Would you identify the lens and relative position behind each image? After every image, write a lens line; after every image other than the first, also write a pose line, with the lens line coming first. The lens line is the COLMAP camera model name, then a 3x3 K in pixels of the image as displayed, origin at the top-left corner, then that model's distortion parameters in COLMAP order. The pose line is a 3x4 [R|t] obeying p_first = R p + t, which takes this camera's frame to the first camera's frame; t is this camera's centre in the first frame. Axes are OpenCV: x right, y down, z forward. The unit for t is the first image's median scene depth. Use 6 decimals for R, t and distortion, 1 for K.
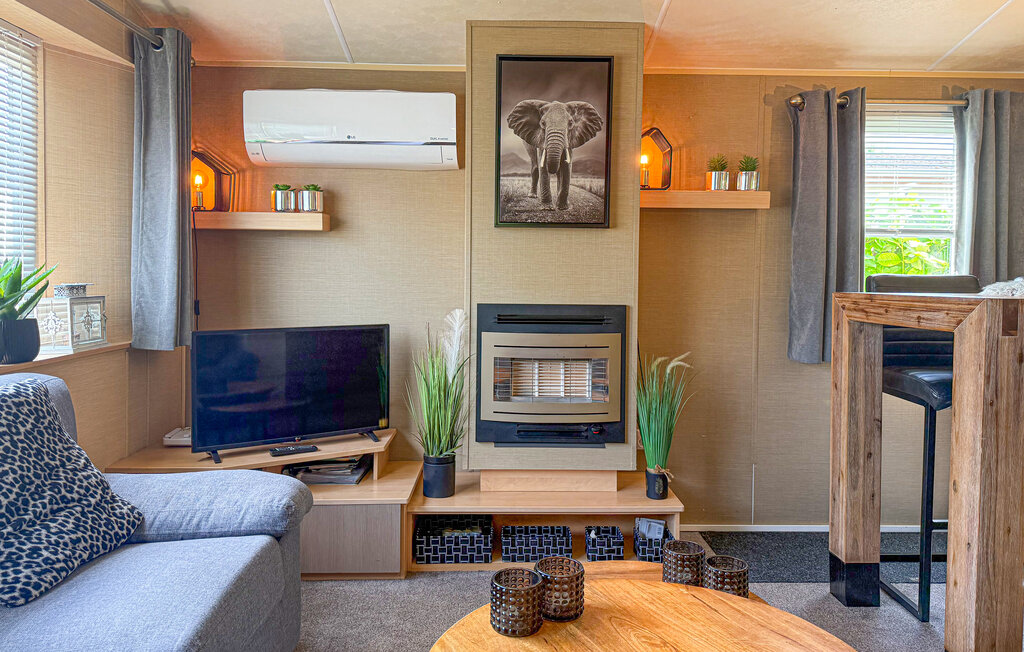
lens RADIAL K [[720.0, 0, 512.2], [0, 720.0, 294.9], [0, 0, 1]] dist [0.099241, -0.147040]
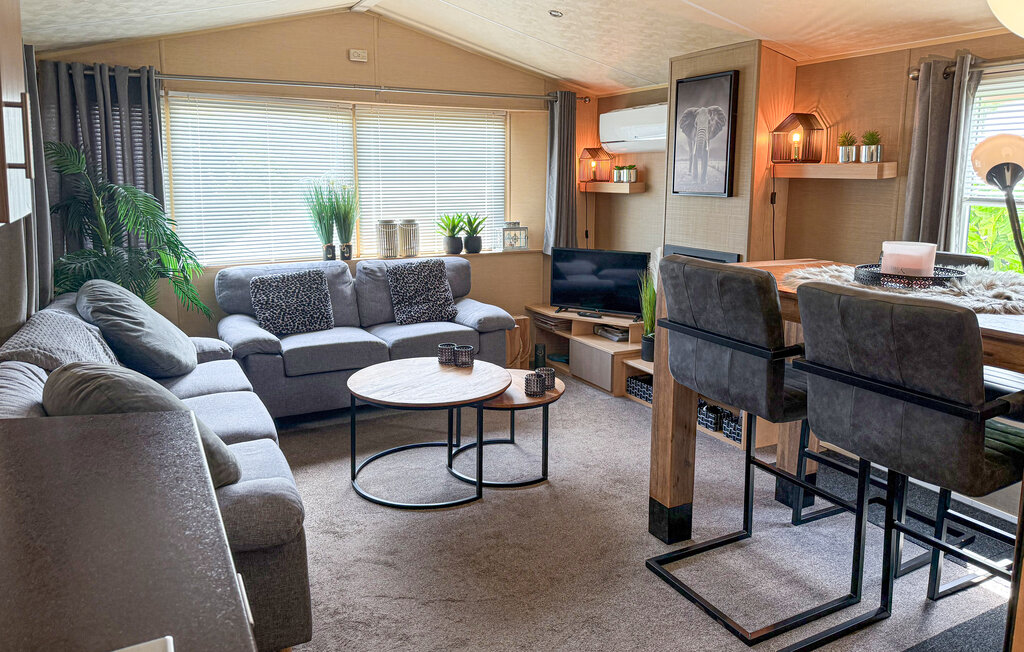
lens RADIAL K [[720.0, 0, 512.2], [0, 720.0, 294.9], [0, 0, 1]] dist [0.099241, -0.147040]
pose [[0.441188, 0.141191, -0.886238, 1.217801], [-0.030348, 0.989328, 0.142507, -0.093658], [0.896901, -0.035977, 0.440765, 0.013787]]
